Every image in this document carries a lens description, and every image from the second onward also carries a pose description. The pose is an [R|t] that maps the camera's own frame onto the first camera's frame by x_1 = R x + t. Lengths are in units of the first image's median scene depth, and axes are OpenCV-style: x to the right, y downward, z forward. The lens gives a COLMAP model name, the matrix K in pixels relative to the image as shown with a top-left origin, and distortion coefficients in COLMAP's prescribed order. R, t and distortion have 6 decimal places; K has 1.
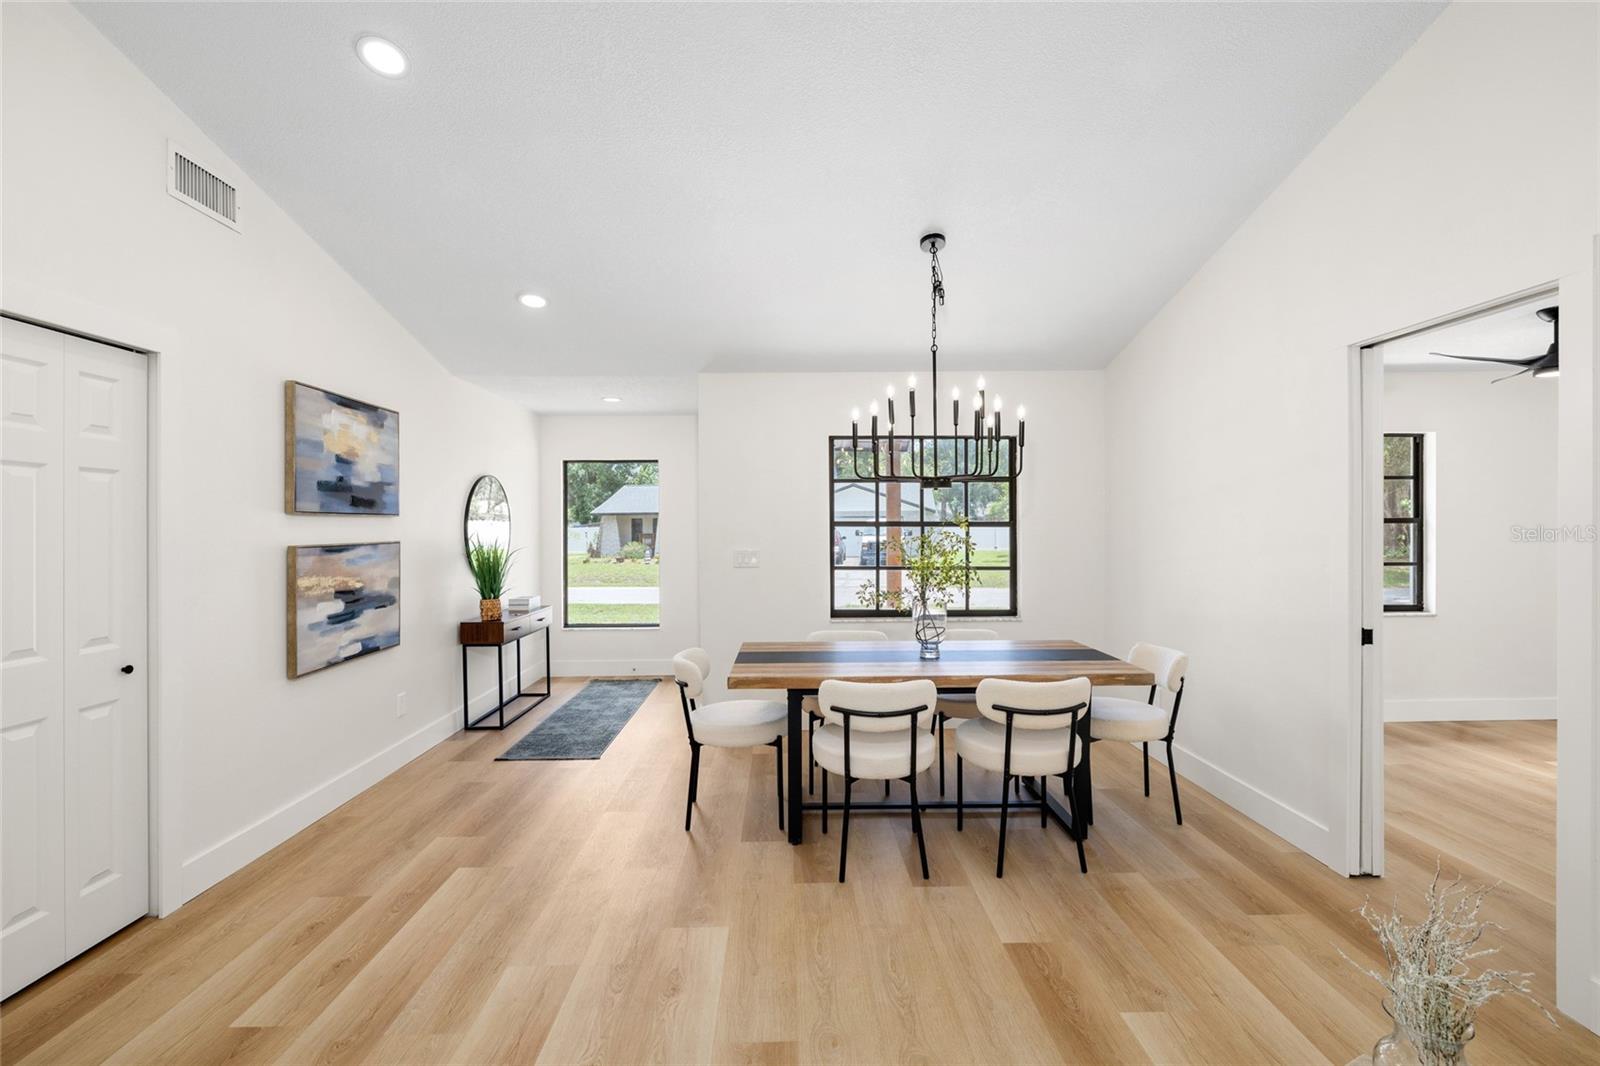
lens RADIAL K [[716.4, 0, 794.9], [0, 716.4, 531.0], [0, 0, 1]] dist [-0.009878, 0.002535]
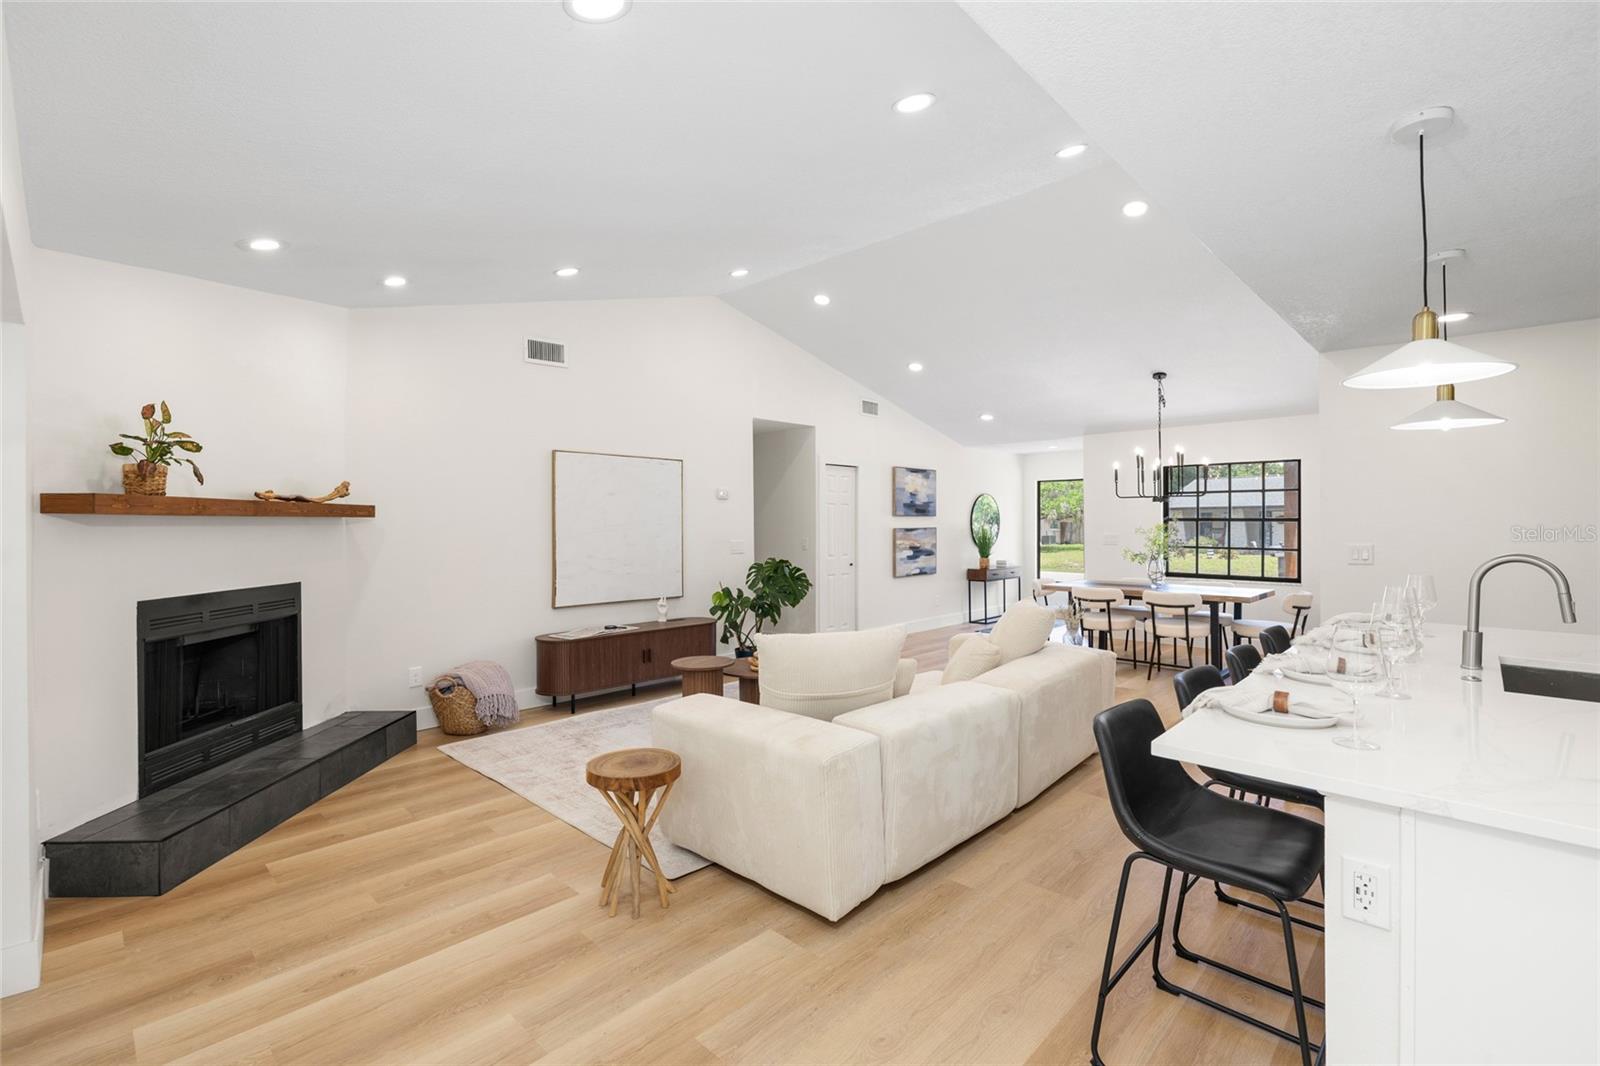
lens RADIAL K [[716.4, 0, 799.7], [0, 716.4, 509.2], [0, 0, 1]] dist [-0.009878, 0.002535]
pose [[0.709374, -0.010017, -0.704761, 0.850546], [-0.006947, 0.999751, -0.021202, 0.008427], [0.704798, 0.019936, 0.709128, -1.051215]]
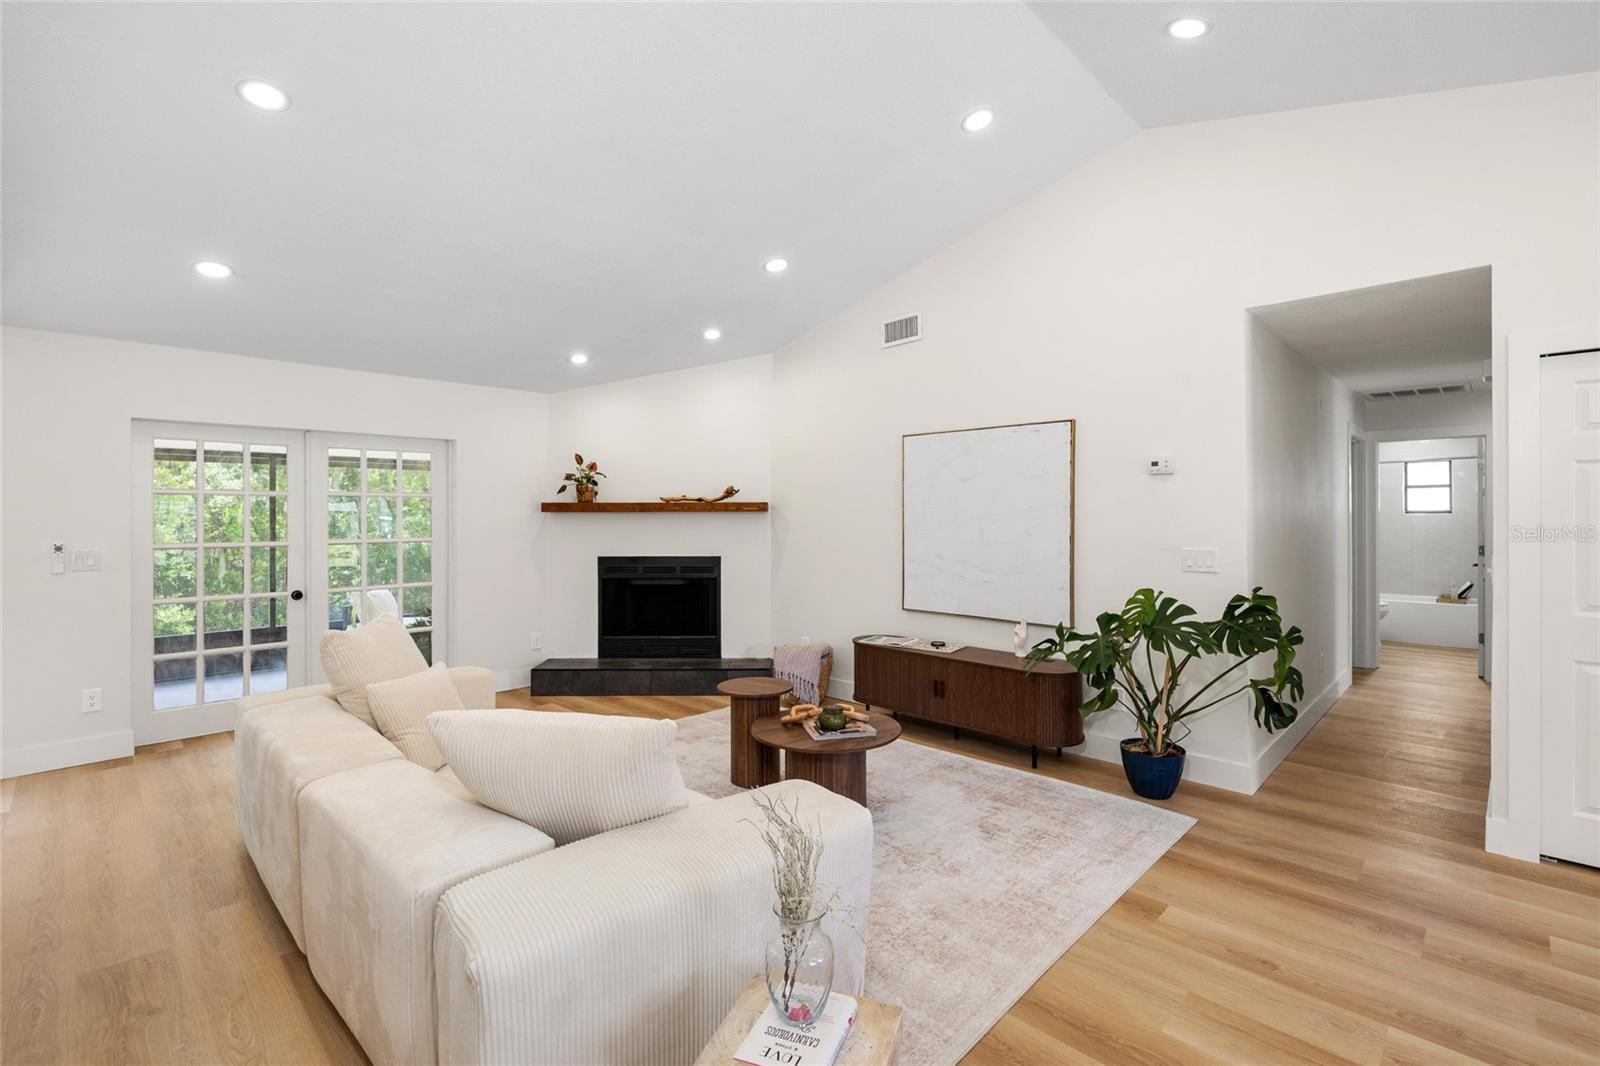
lens RADIAL K [[716.4, 0, 804.2], [0, 716.4, 515.9], [0, 0, 1]] dist [-0.009878, 0.002535]
pose [[-0.713069, 0.008204, -0.701045, 0.510507], [0.000754, 0.999940, 0.010935, -0.006868], [0.701093, 0.007269, -0.713033, 0.543315]]
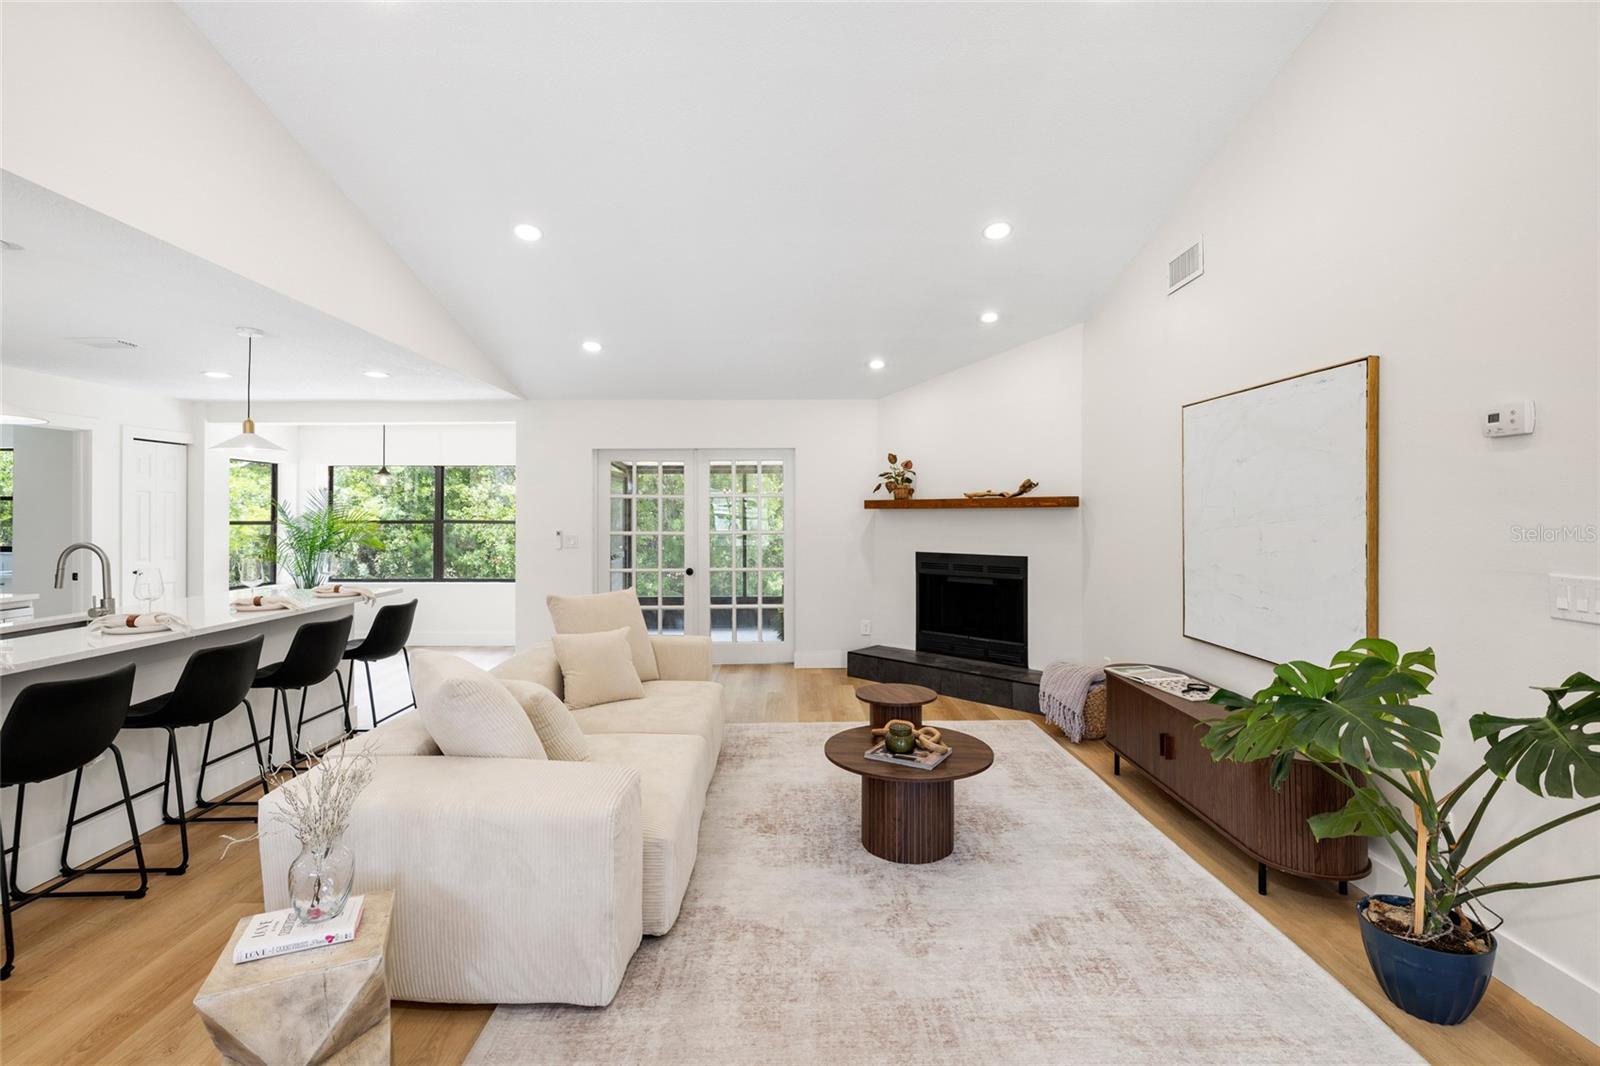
lens RADIAL K [[716.4, 0, 802.5], [0, 716.4, 509.3], [0, 0, 1]] dist [-0.009878, 0.002535]
pose [[-0.999950, 0.009987, -0.001055, -0.050052], [0.009983, 0.999943, 0.003669, -0.005450], [0.001092, 0.003658, -0.999993, 0.735577]]
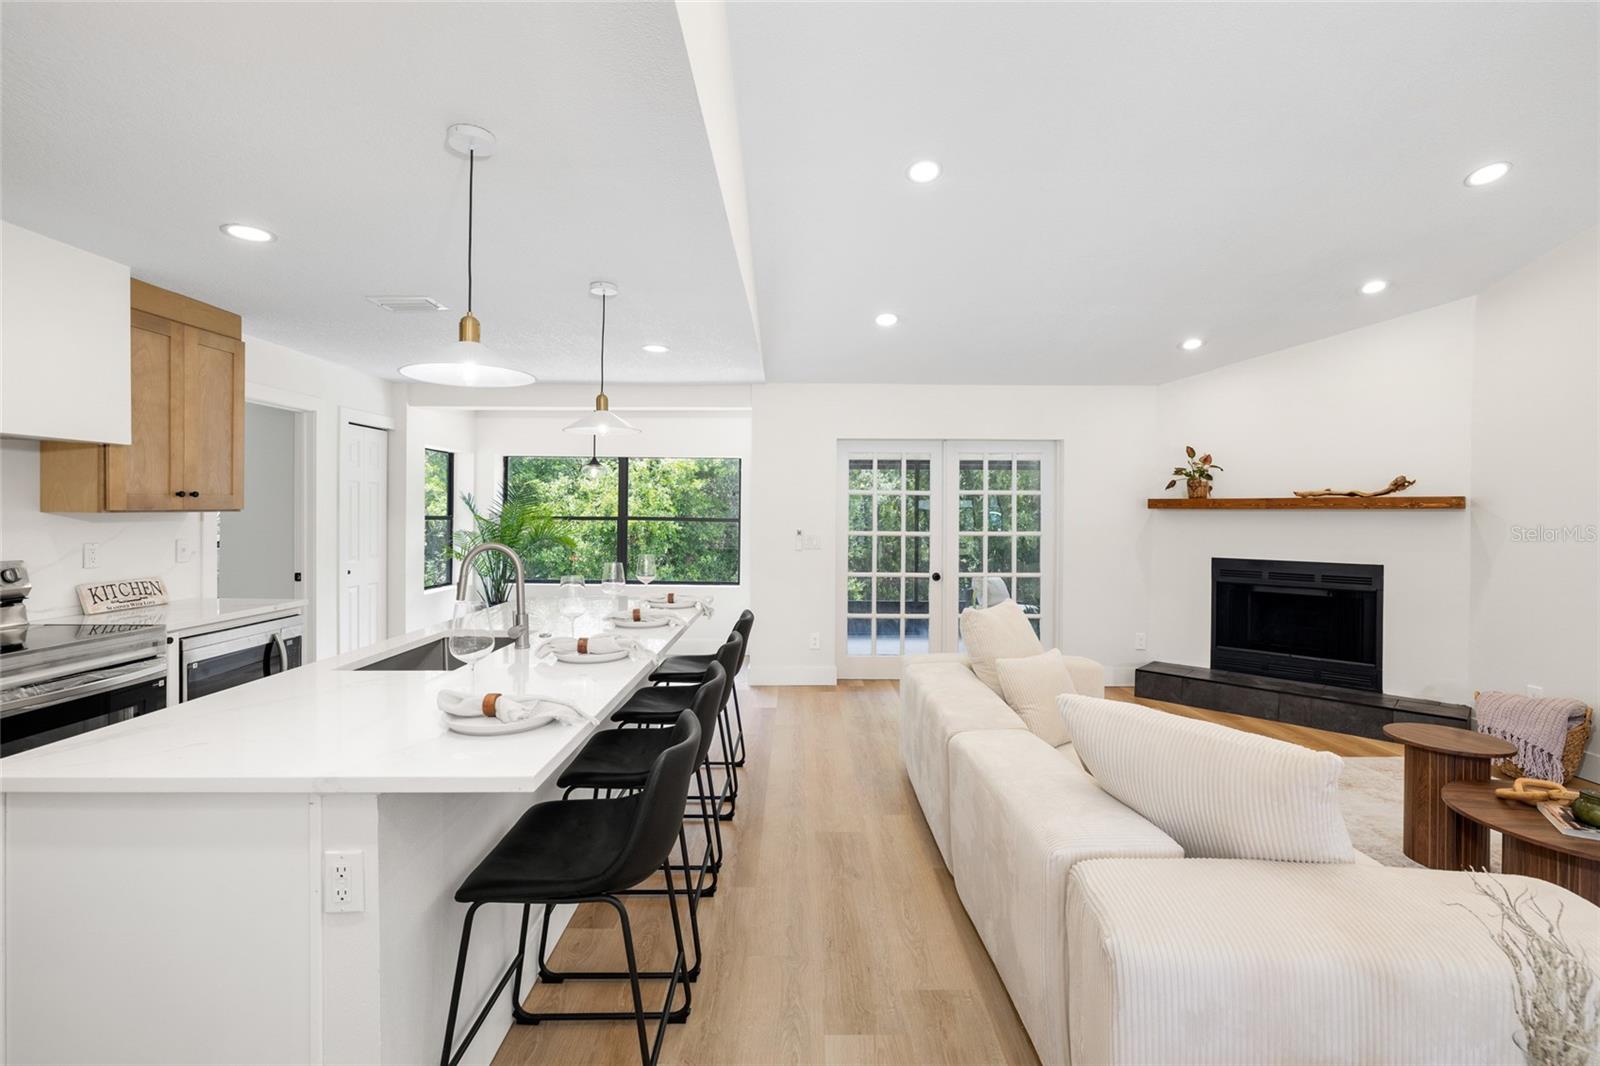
lens RADIAL K [[716.4, 0, 801.5], [0, 716.4, 514.9], [0, 0, 1]] dist [-0.009878, 0.002535]
pose [[-0.999897, 0.000783, 0.014299, 0.535246], [0.000975, 0.999910, 0.013409, -0.006182], [-0.014288, 0.013422, -0.999808, 0.546050]]
